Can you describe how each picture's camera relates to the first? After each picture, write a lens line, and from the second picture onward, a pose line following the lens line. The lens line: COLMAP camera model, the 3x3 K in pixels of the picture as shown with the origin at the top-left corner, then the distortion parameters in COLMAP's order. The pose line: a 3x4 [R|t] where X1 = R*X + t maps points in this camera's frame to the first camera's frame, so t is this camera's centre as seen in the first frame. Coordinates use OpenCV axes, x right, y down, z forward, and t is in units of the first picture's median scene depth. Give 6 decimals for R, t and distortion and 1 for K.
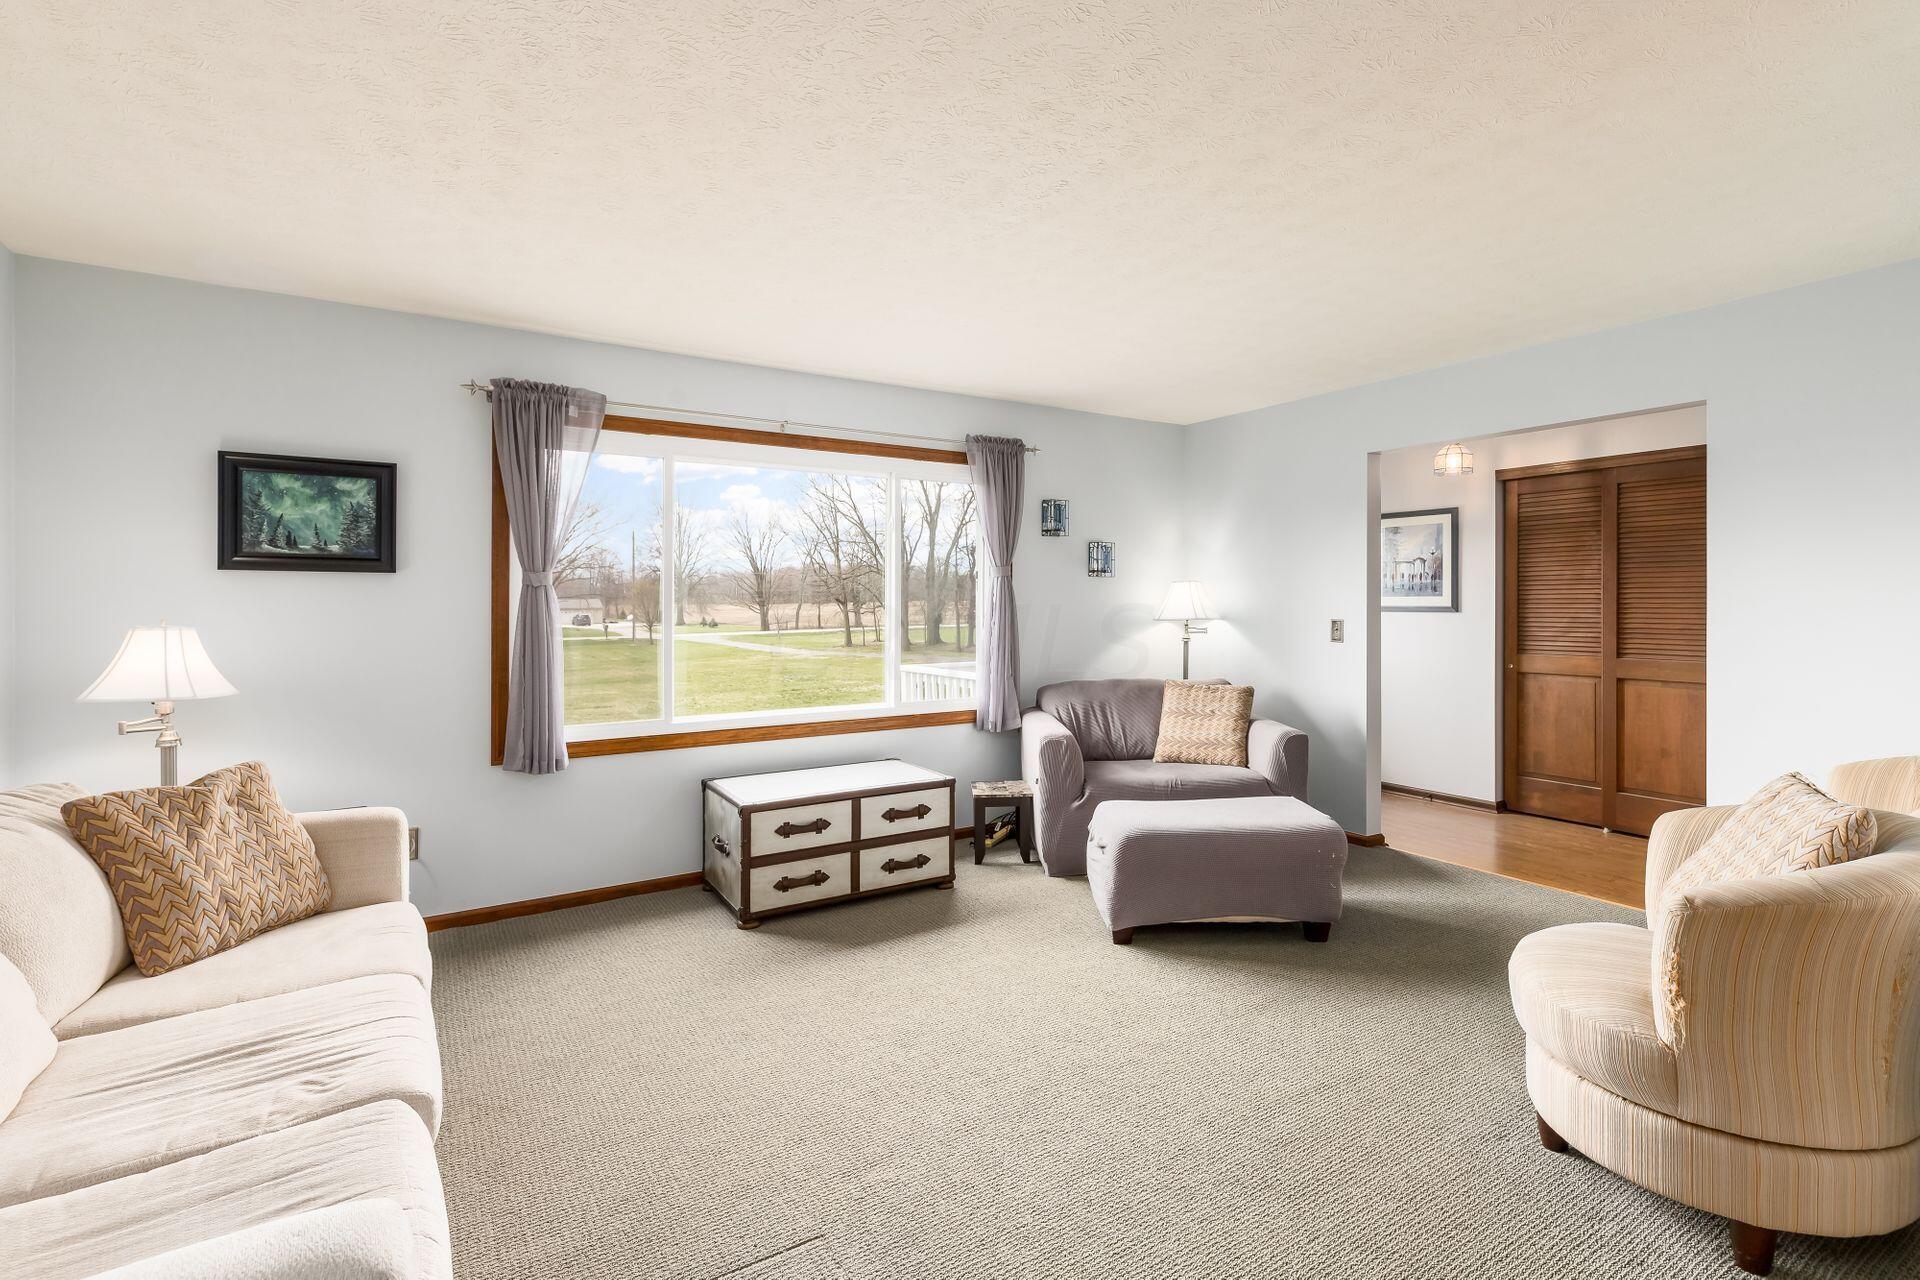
lens RADIAL K [[833.0, 0, 963.2], [0, 833.0, 611.5], [0, 0, 1]] dist [0.001862, 0.000230]
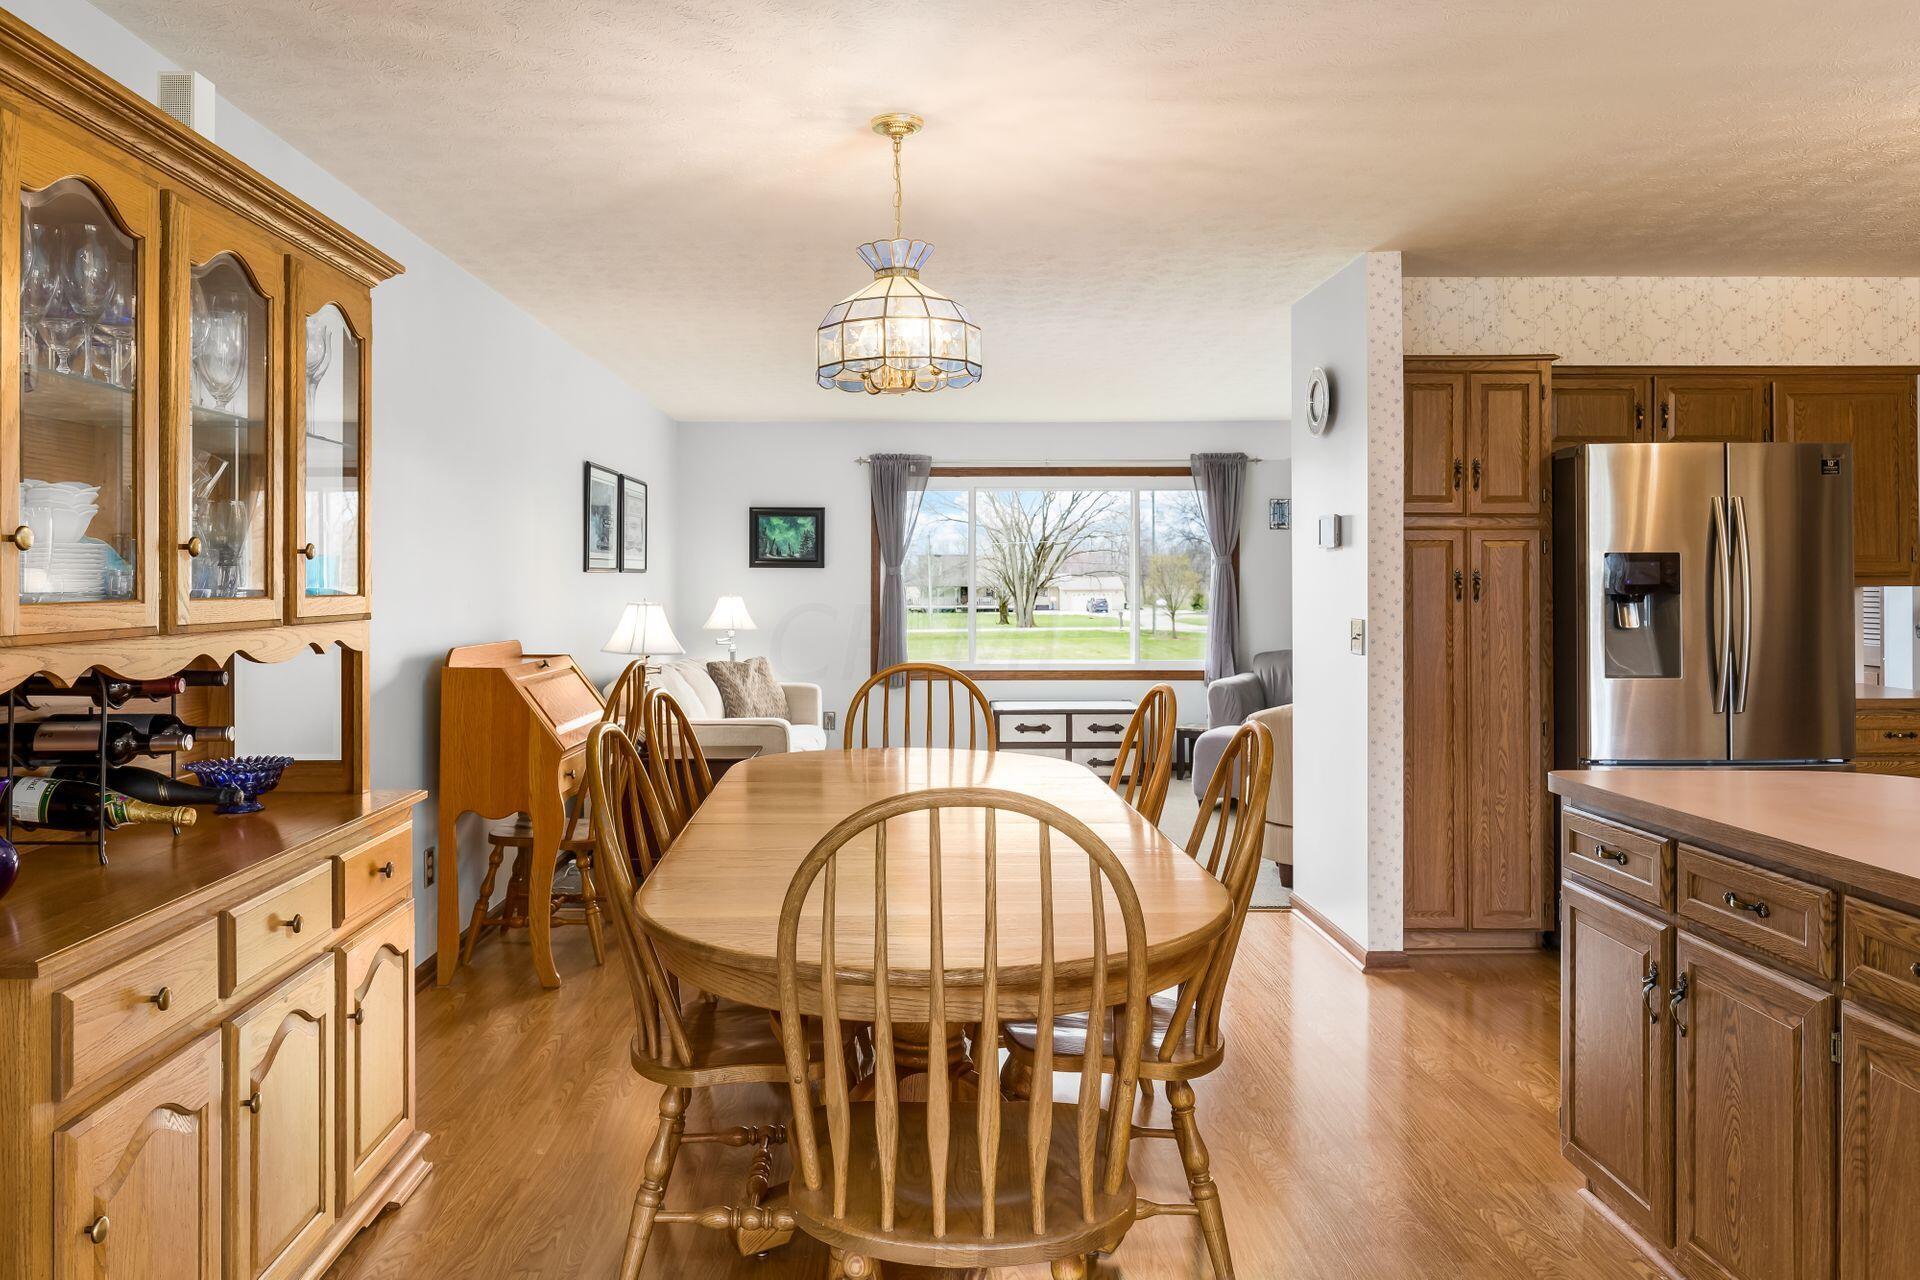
lens RADIAL K [[1145.2, 0, 960.0], [0, 1145.2, 640.0], [0, 0, 1]] dist [0.063667, 0.000335]
pose [[0.859878, 0.027960, -0.509734, 0.845006], [-0.006872, 0.999042, 0.043208, 0.000044], [0.510454, -0.033650, 0.859246, -0.991851]]
